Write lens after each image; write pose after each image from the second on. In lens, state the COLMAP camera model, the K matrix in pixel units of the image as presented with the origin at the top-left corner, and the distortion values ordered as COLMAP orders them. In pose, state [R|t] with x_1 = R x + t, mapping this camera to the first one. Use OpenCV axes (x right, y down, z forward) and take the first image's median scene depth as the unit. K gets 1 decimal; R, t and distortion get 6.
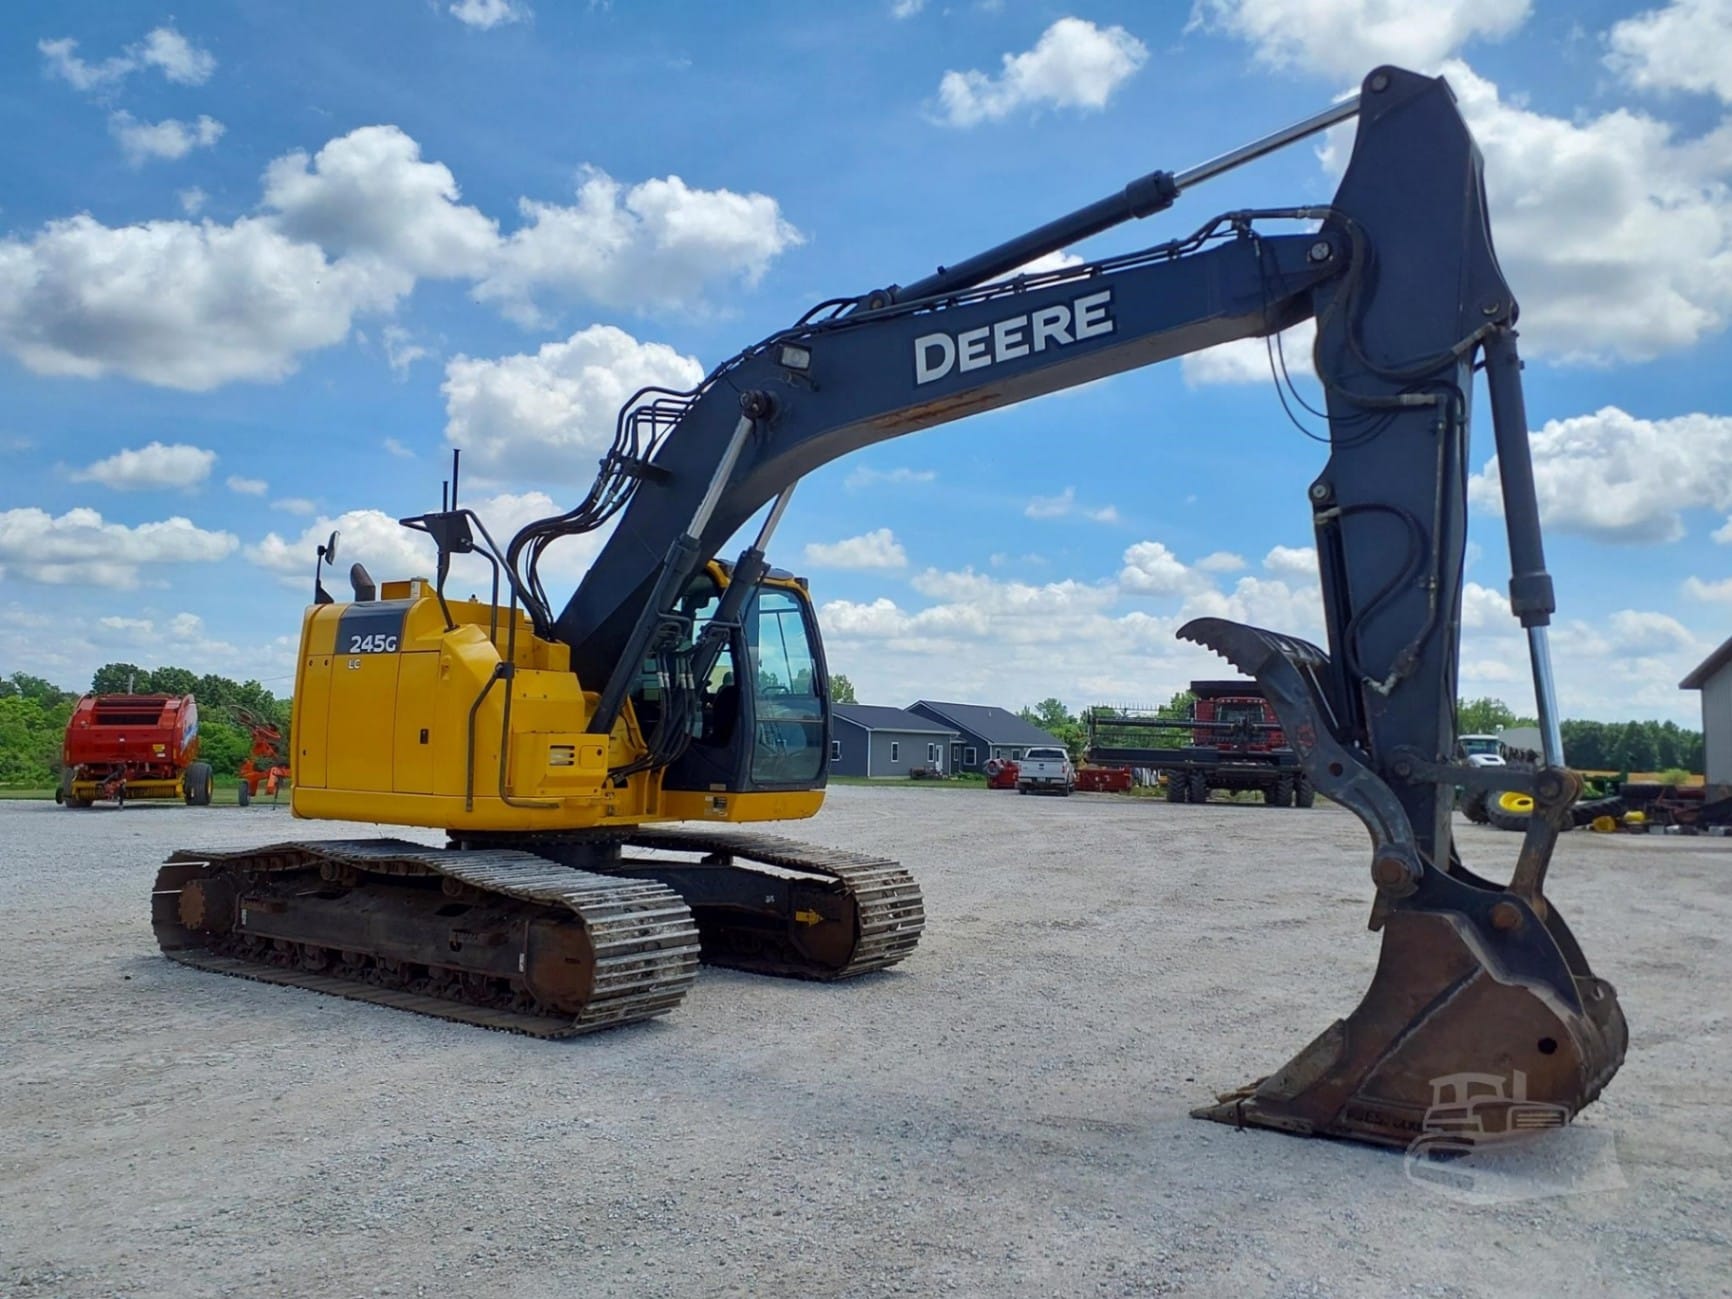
lens RADIAL K [[1400.3, 0, 874.3], [0, 1400.3, 637.1], [0, 0, 1]] dist [0.074355, -0.071055]
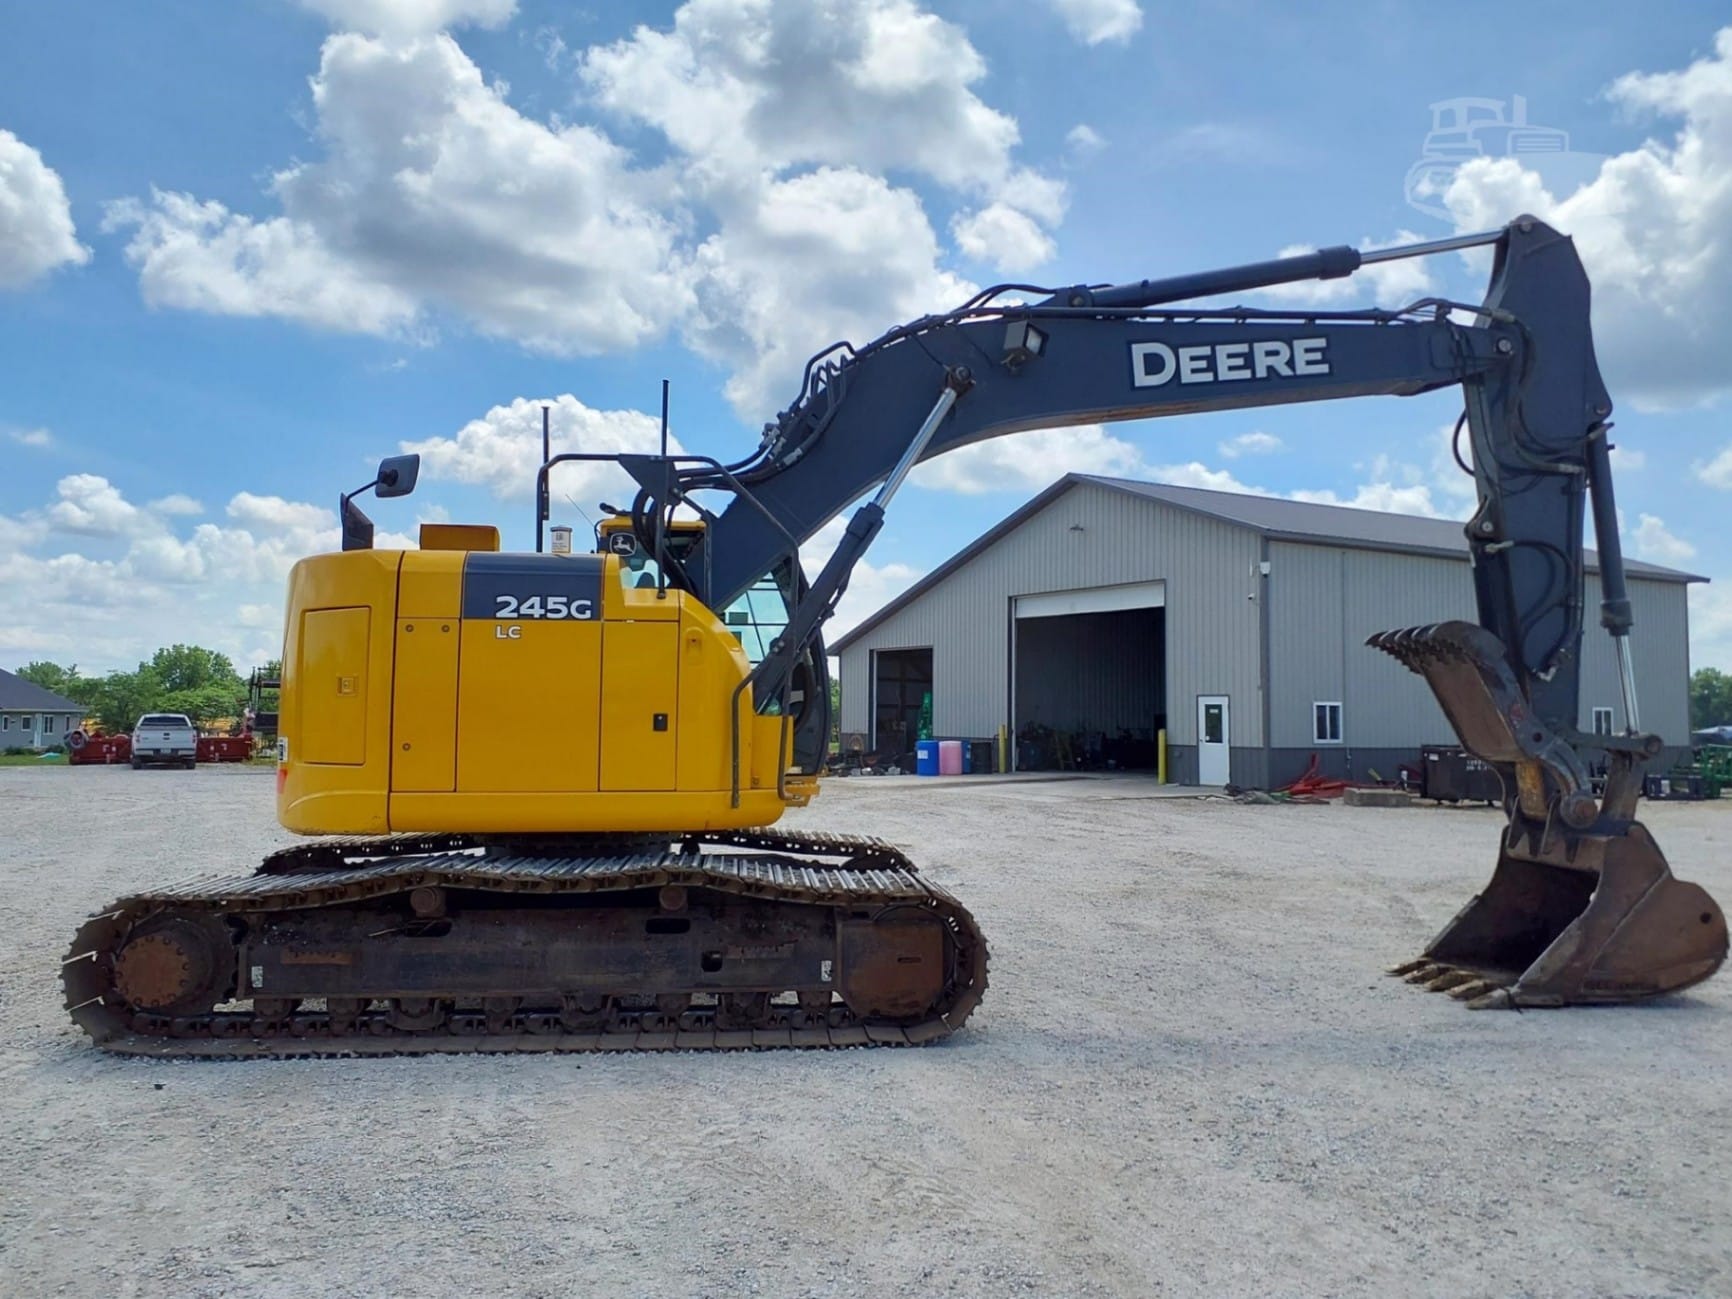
lens RADIAL K [[1400.3, 0, 895.2], [0, 1400.3, 637.9], [0, 0, 1]] dist [0.074355, -0.071055]
pose [[0.754611, 0.019764, 0.655875, -0.730985], [-0.039700, 0.999090, 0.015570, 0.001717], [-0.654970, -0.037787, 0.754709, 0.273811]]
